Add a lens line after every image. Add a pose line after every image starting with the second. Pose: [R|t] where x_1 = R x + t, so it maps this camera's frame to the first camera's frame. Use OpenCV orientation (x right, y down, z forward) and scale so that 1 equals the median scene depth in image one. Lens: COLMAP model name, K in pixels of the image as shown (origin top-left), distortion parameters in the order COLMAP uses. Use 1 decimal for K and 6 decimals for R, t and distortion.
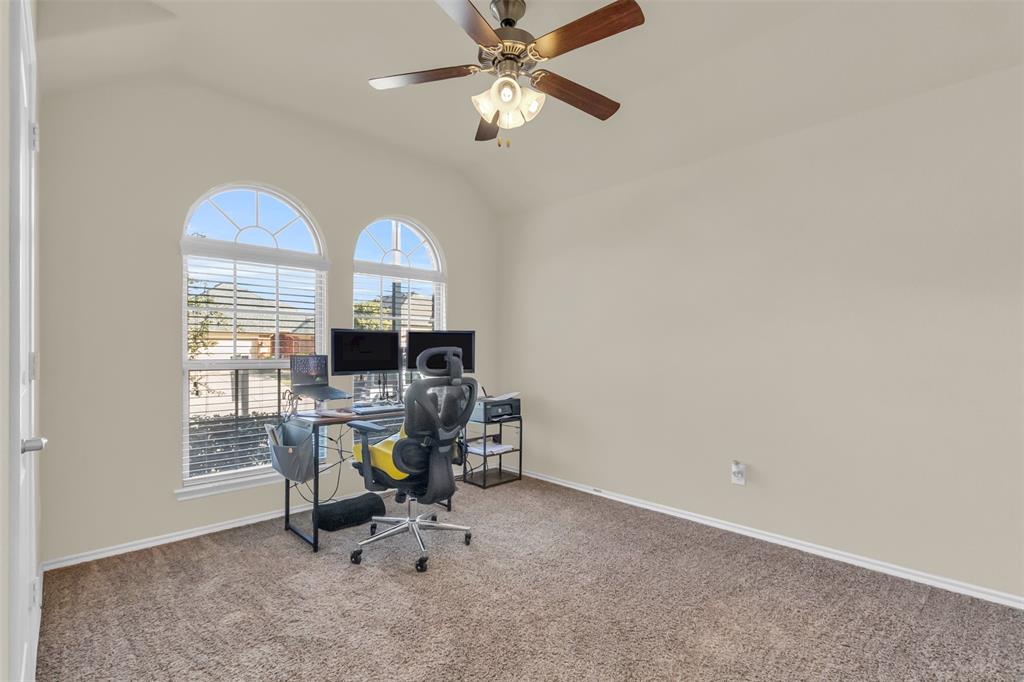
lens RADIAL K [[458.3, 0, 511.8], [0, 458.3, 341.7], [0, 0, 1]] dist [0.003807, 0.000216]
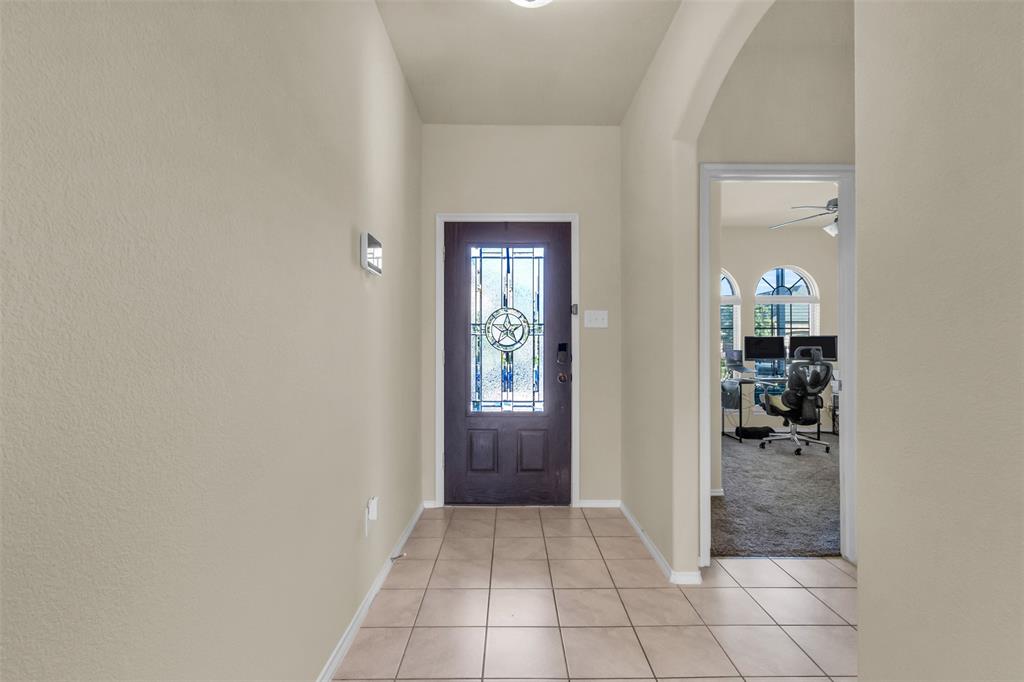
lens RADIAL K [[458.3, 0, 508.9], [0, 458.3, 338.0], [0, 0, 1]] dist [0.003807, 0.000216]
pose [[0.712933, -0.011699, -0.701134, 0.291291], [0.005845, 0.999925, -0.010742, -0.008833], [0.701208, 0.003560, 0.712948, -1.225494]]
